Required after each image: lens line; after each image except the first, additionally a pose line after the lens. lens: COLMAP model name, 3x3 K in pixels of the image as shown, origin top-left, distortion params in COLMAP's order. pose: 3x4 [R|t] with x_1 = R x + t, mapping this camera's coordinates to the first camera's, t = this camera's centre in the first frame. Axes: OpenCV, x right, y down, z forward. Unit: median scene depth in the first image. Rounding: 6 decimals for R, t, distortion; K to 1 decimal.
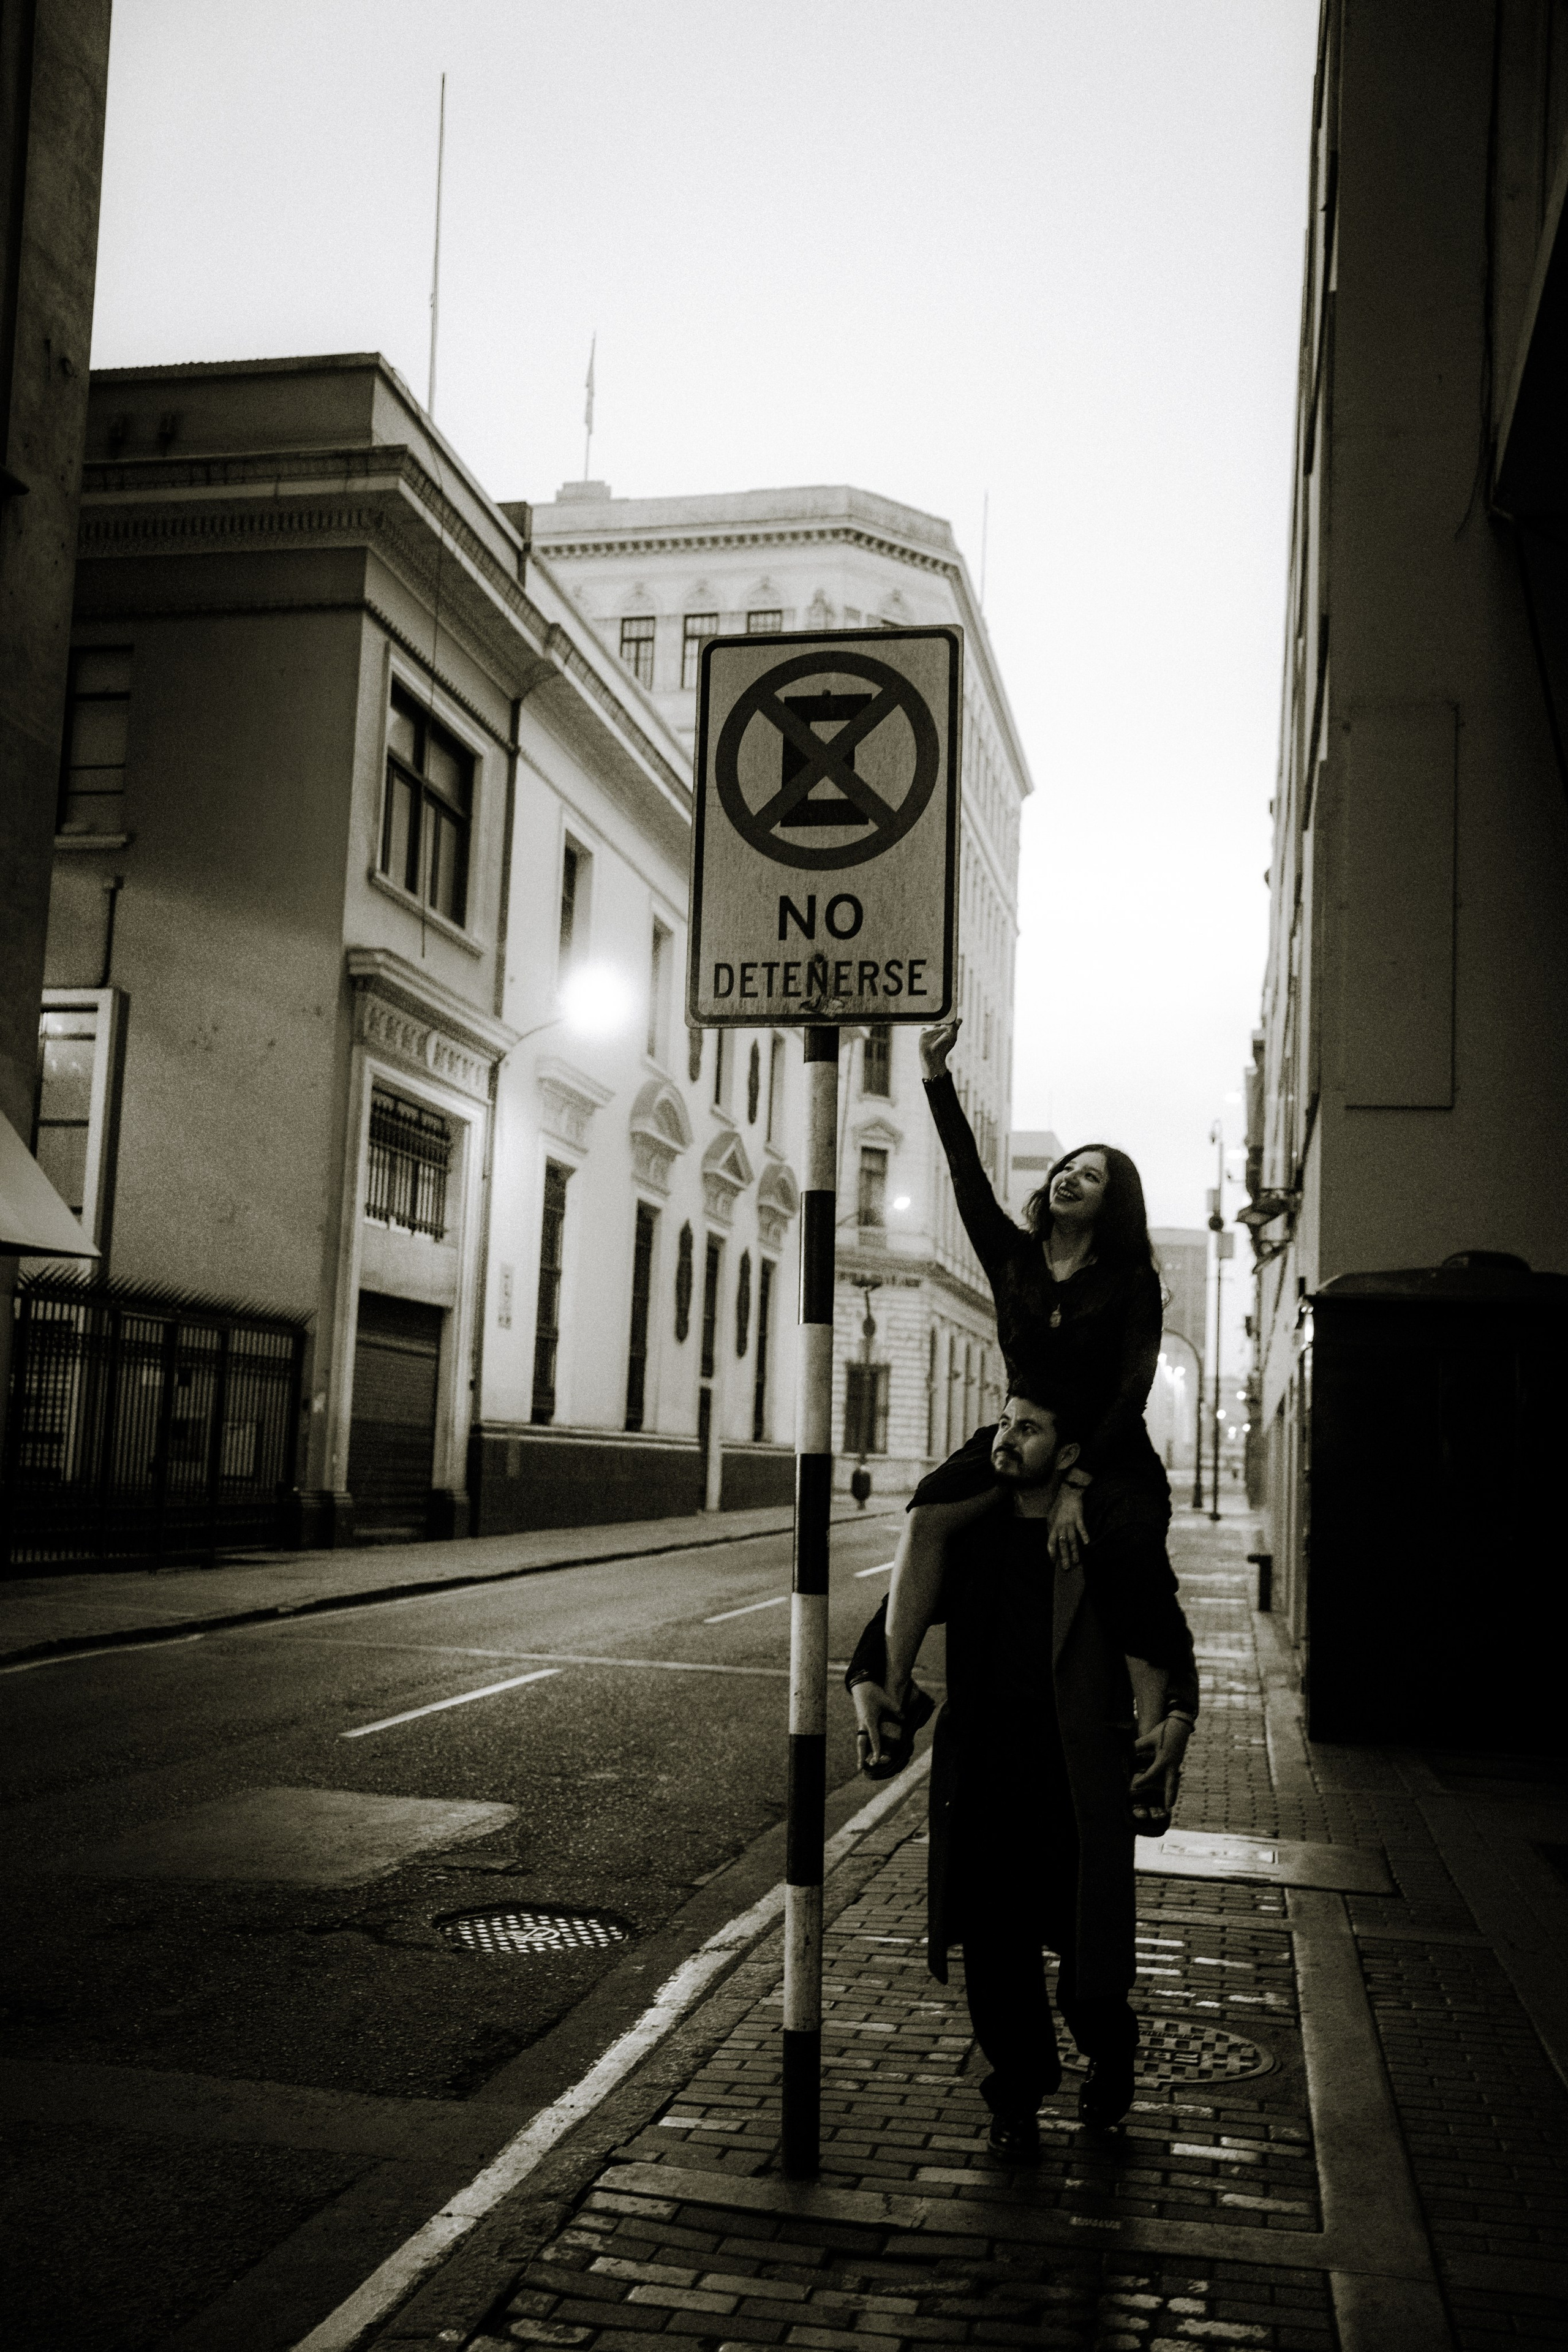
lens RADIAL K [[2318.1, 0, 783.8], [0, 2318.1, 1168.1], [0, 0, 1]] dist [0.031880, 0.000000]
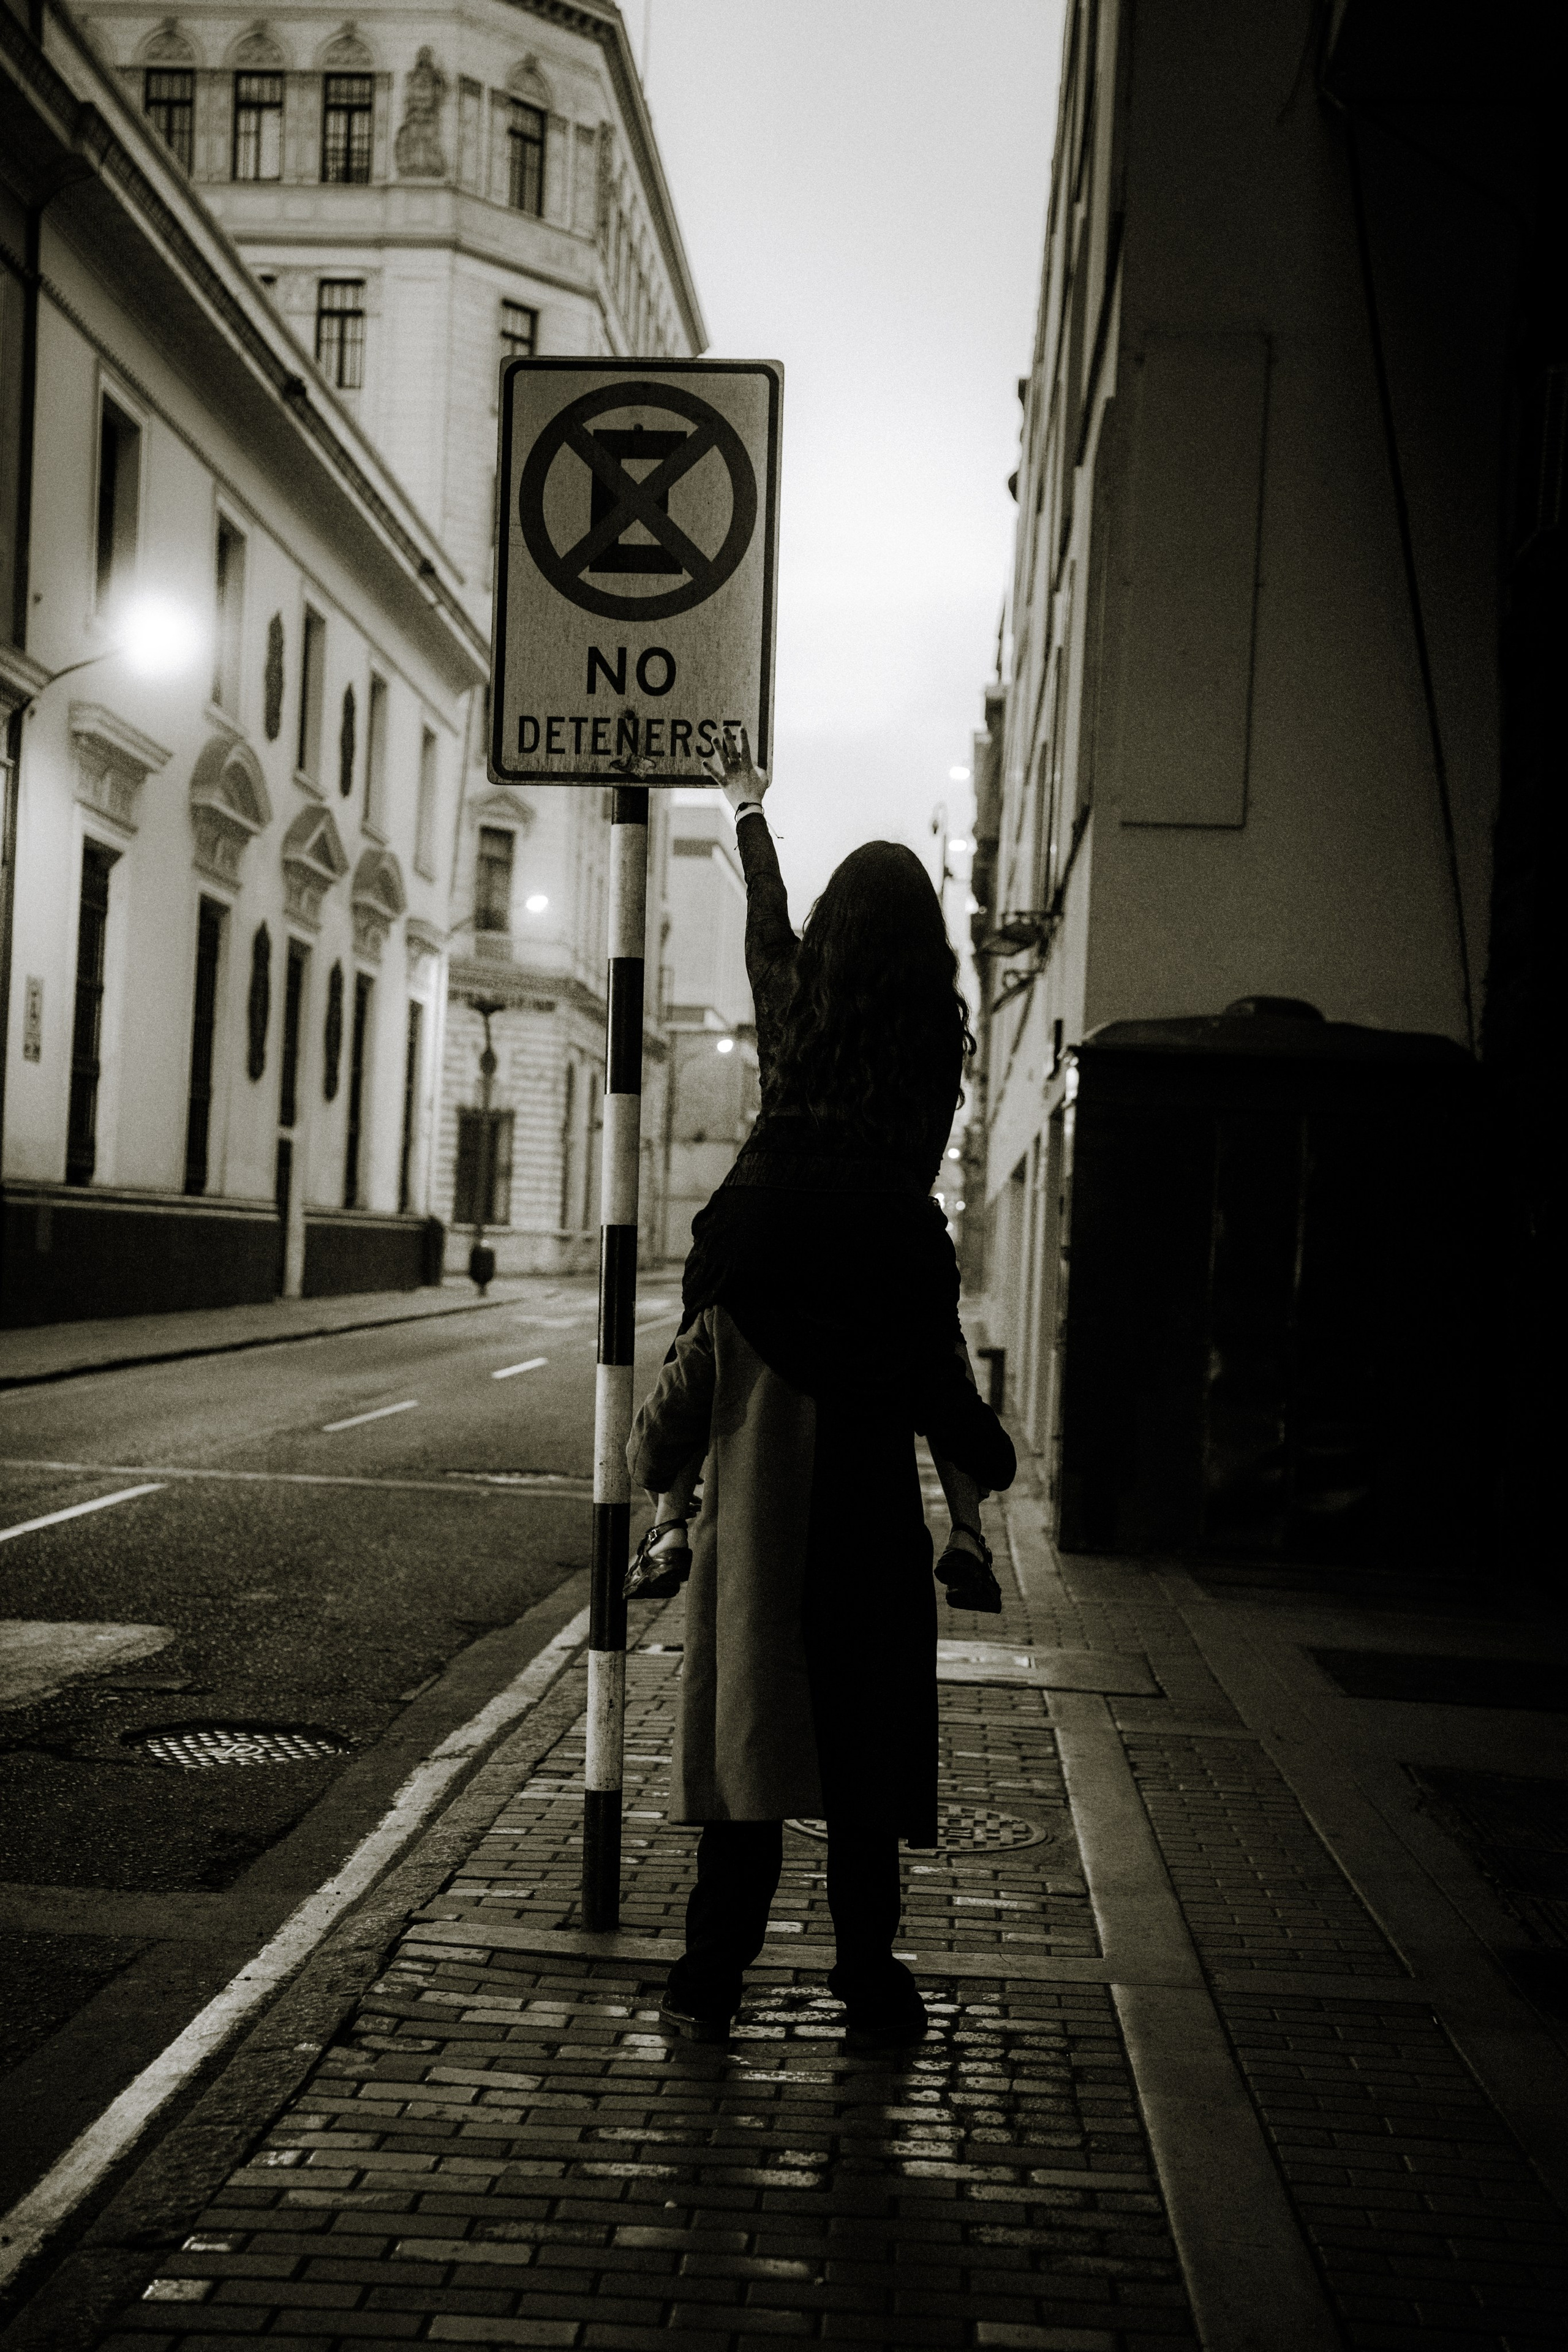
lens RADIAL K [[3120.5, 0, 781.8], [0, 3120.5, 1165.3], [0, 0, 1]] dist [0.145581, 0.000000]
pose [[0.989930, 0.008860, 0.141277, -0.043616], [-0.023341, 0.994594, 0.101178, -0.015728], [-0.139617, -0.103457, 0.984786, -0.128851]]
